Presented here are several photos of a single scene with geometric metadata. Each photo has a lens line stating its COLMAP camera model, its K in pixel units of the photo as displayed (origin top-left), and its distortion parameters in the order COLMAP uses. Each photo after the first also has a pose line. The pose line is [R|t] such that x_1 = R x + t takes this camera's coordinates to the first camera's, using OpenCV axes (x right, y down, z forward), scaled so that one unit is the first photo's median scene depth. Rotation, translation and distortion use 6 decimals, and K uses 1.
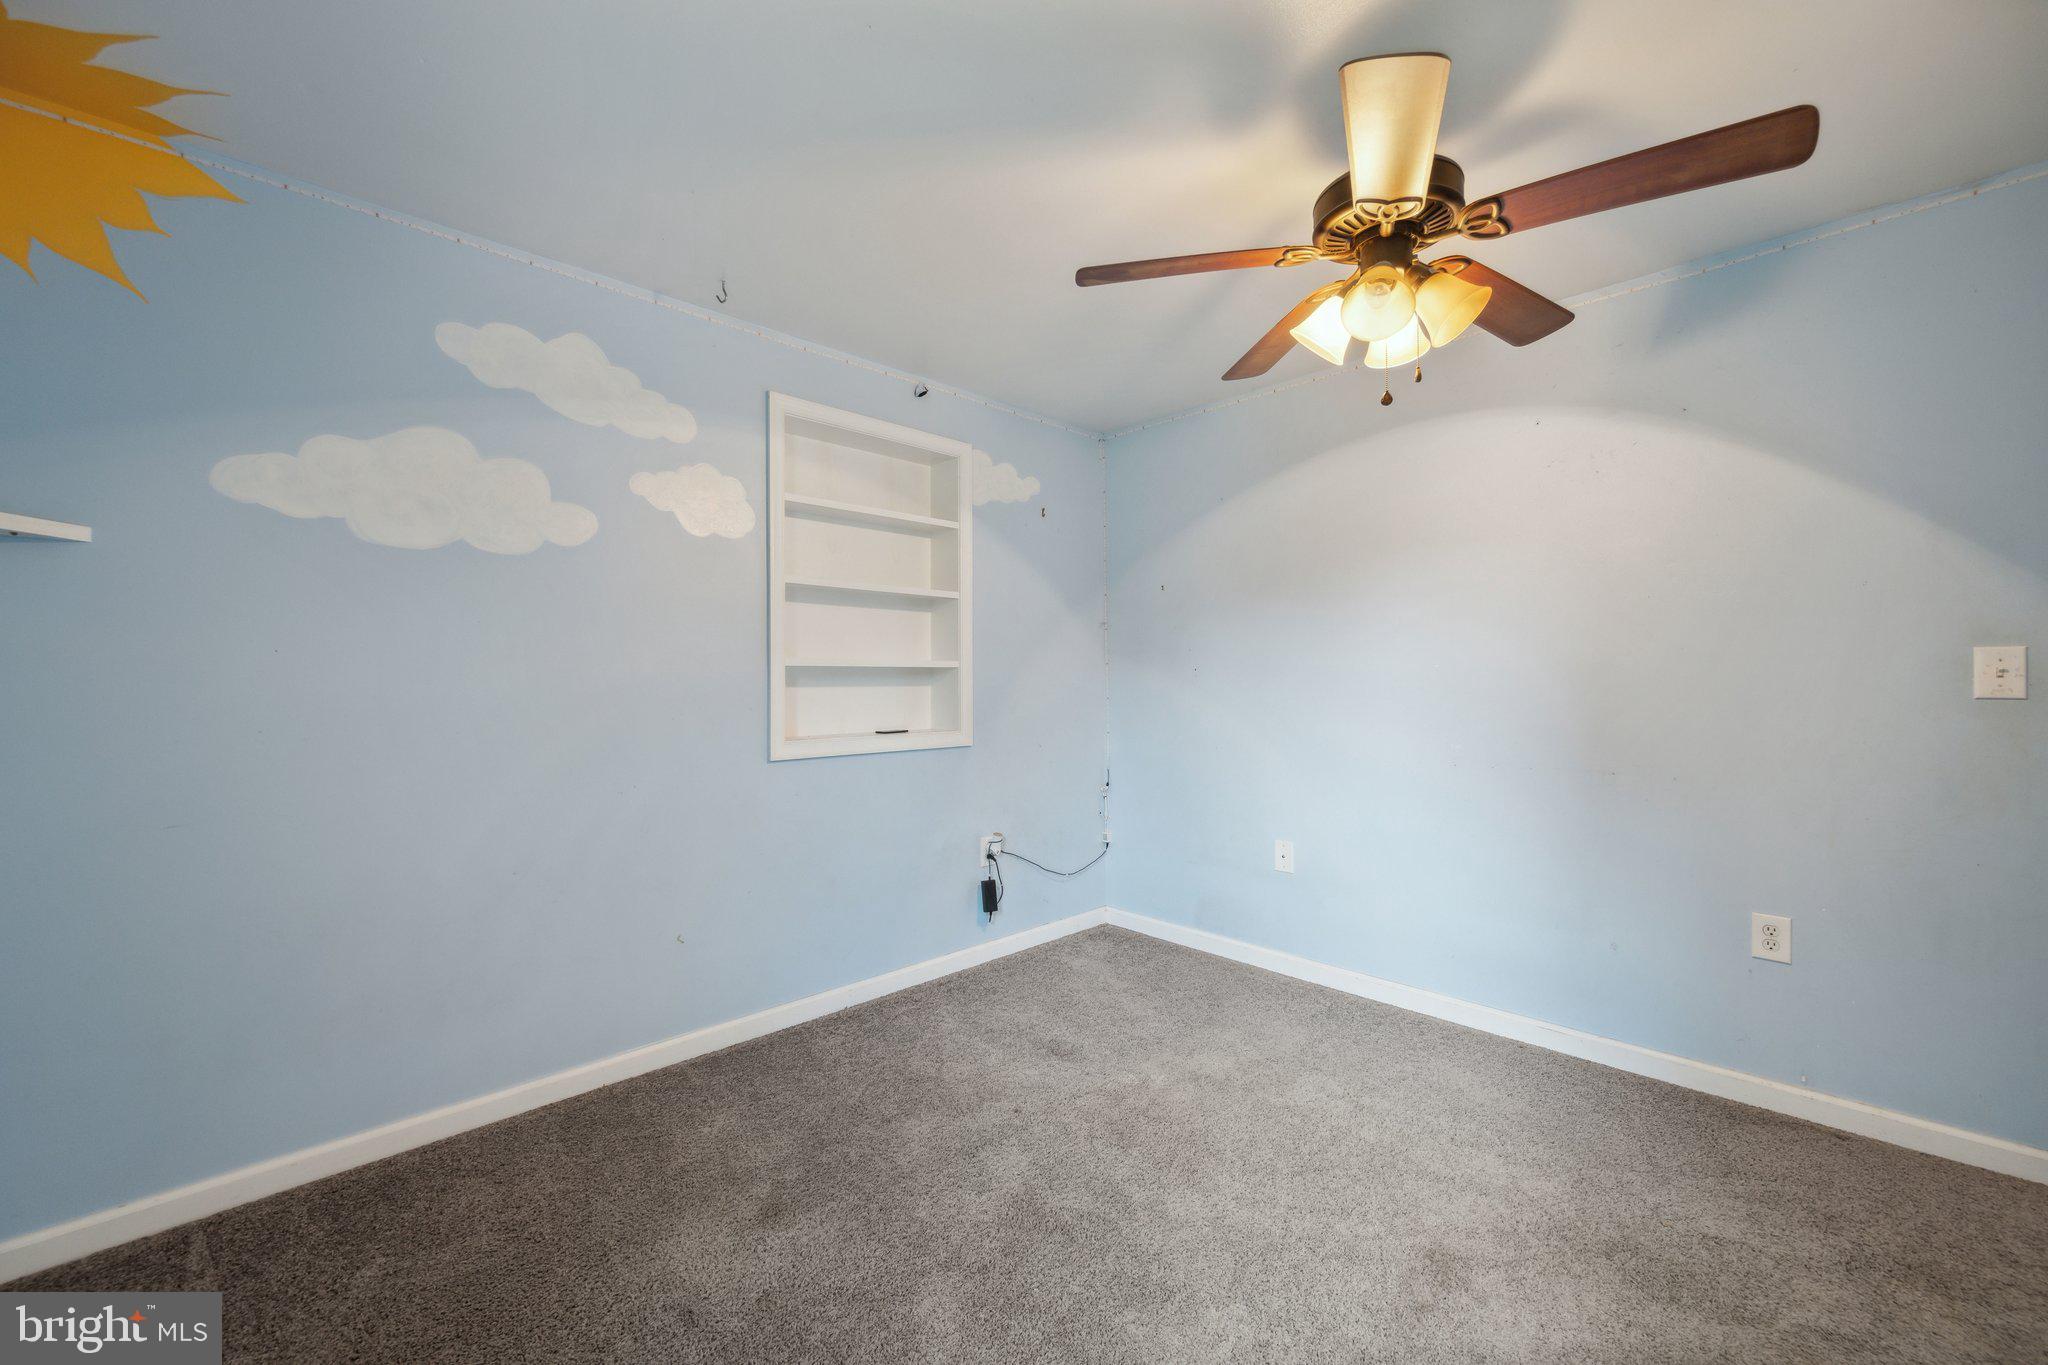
lens RADIAL K [[794.3, 0, 1028.2], [0, 794.3, 696.3], [0, 0, 1]] dist [-0.000828, -0.000016]
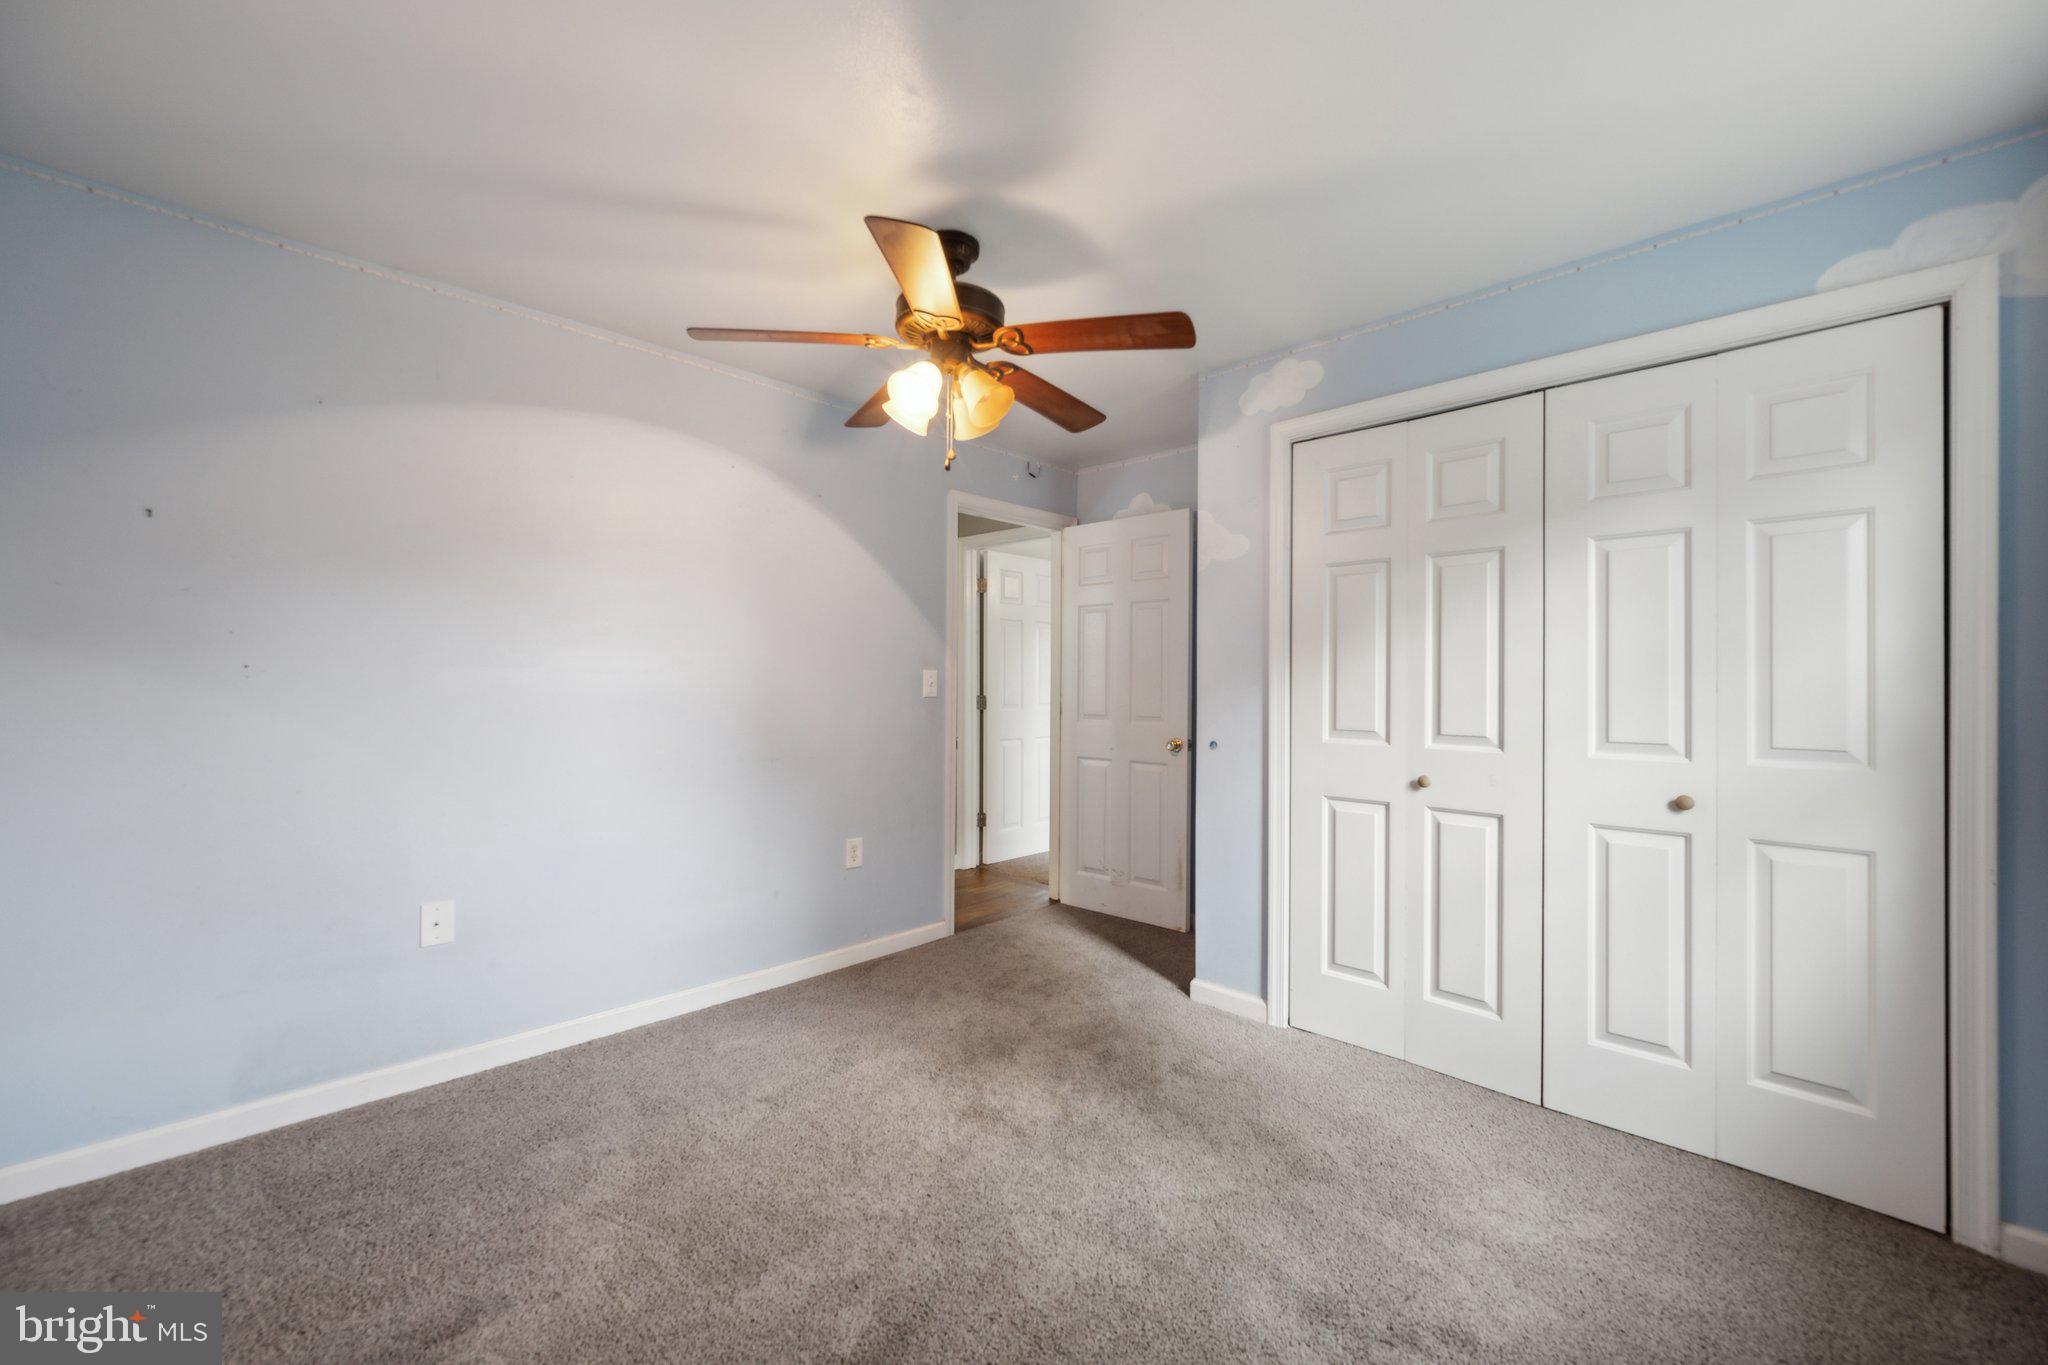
lens RADIAL K [[807.0, 0, 1025.1], [0, 807.0, 680.5], [0, 0, 1]] dist [-0.001369, -0.000017]
pose [[-0.009160, 0.005132, 0.999945, -0.657535], [0.014421, 0.999884, -0.004999, -0.021627], [-0.999854, 0.014374, -0.009233, 0.682214]]
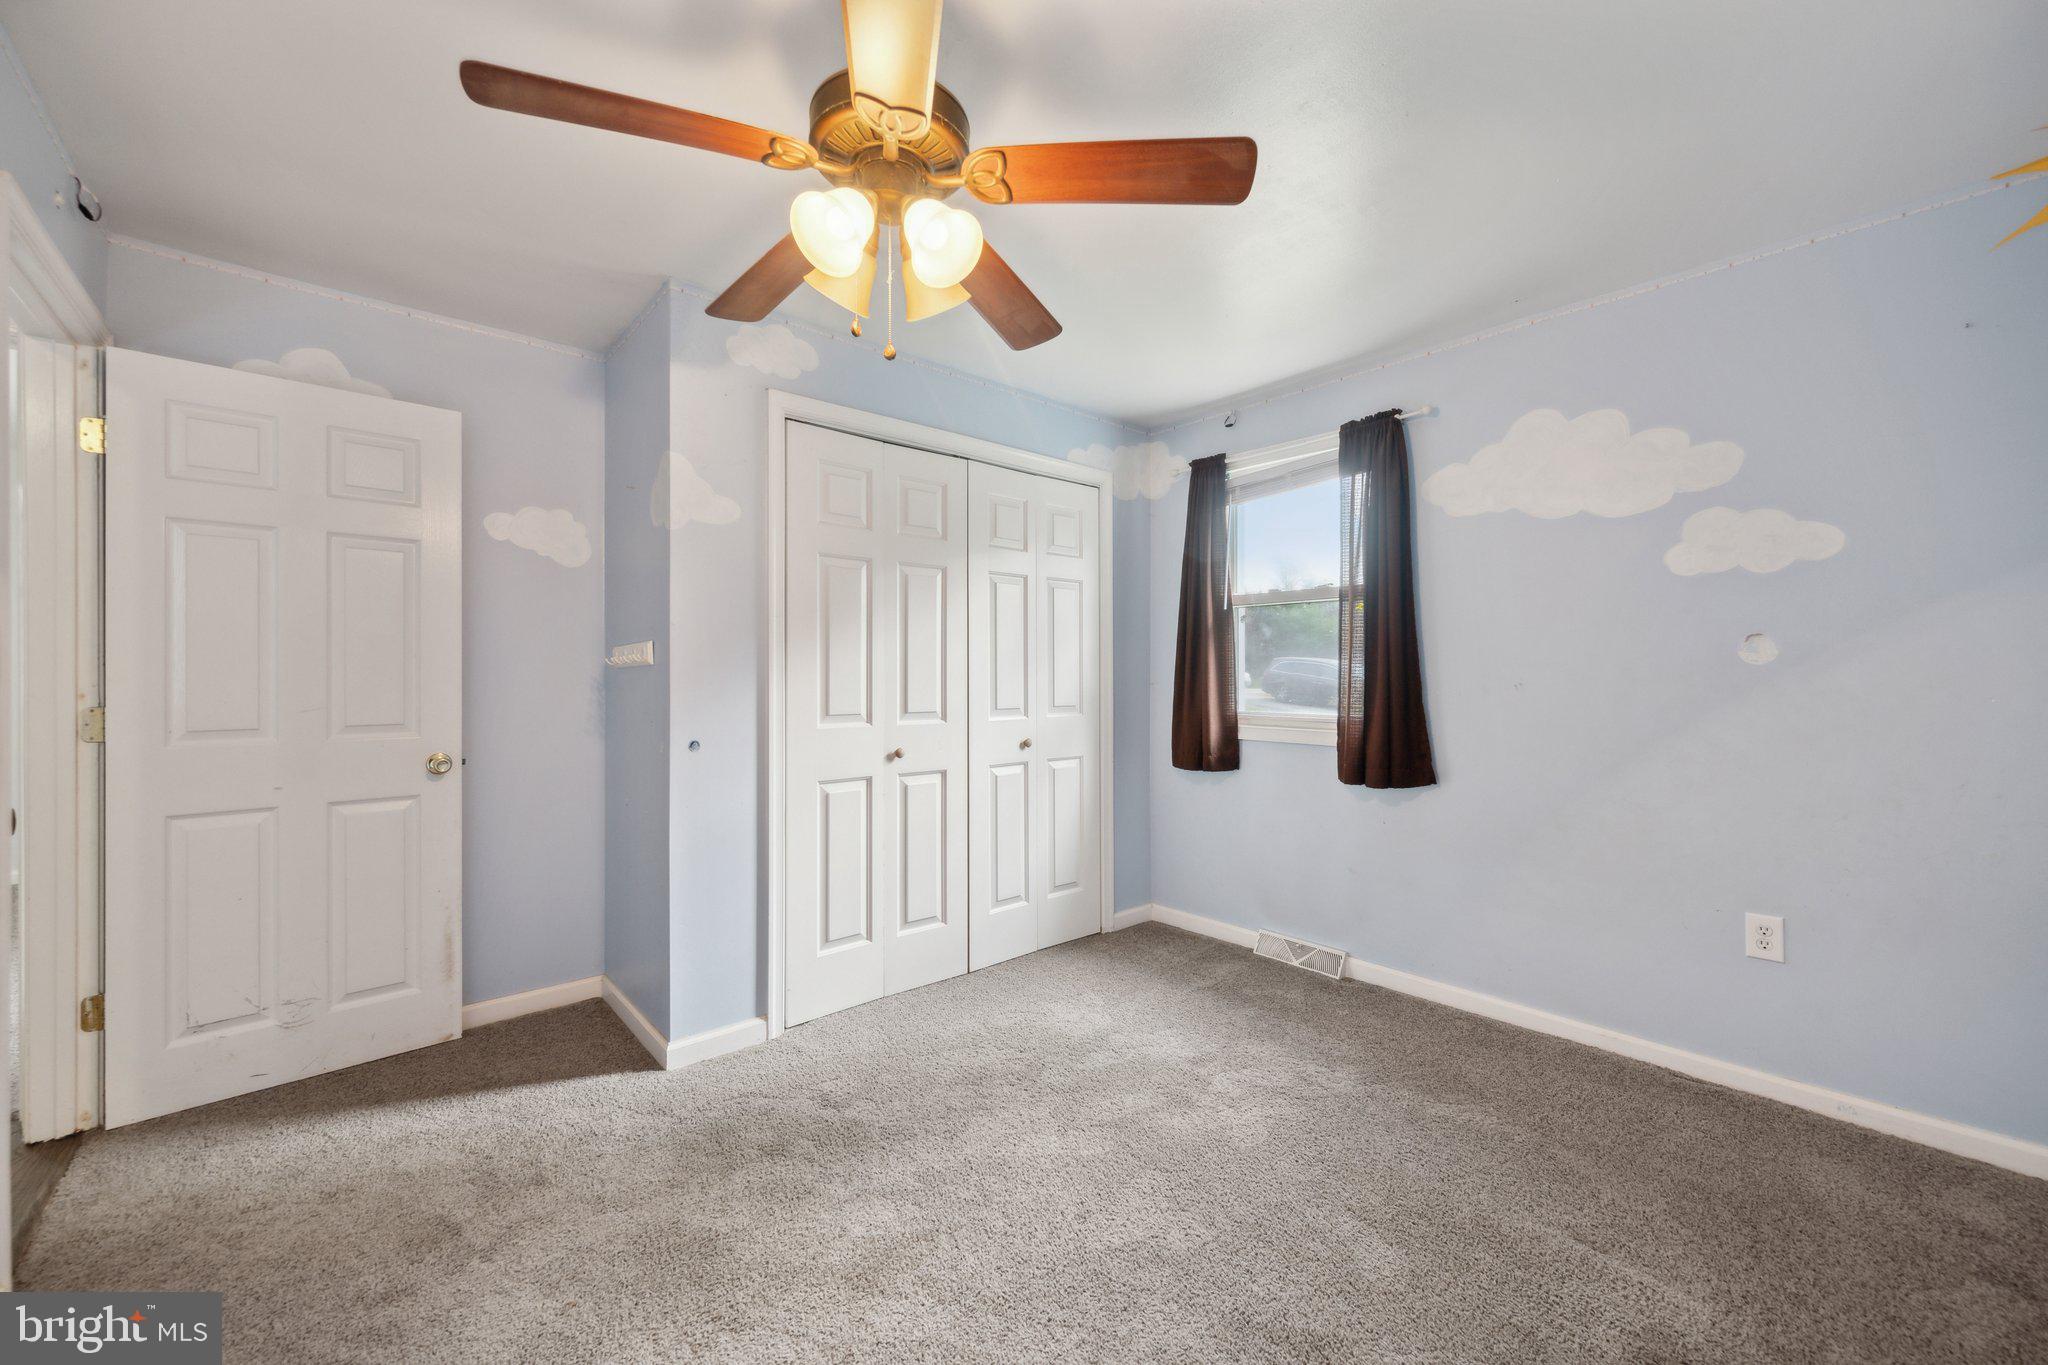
lens RADIAL K [[807.0, 0, 1025.1], [0, 807.0, 680.5], [0, 0, 1]] dist [-0.001369, -0.000017]
pose [[-0.998041, 0.003673, 0.062458, 0.196159], [0.005183, 0.999698, 0.024024, -0.029324], [-0.062351, 0.024301, -0.997758, 1.456644]]
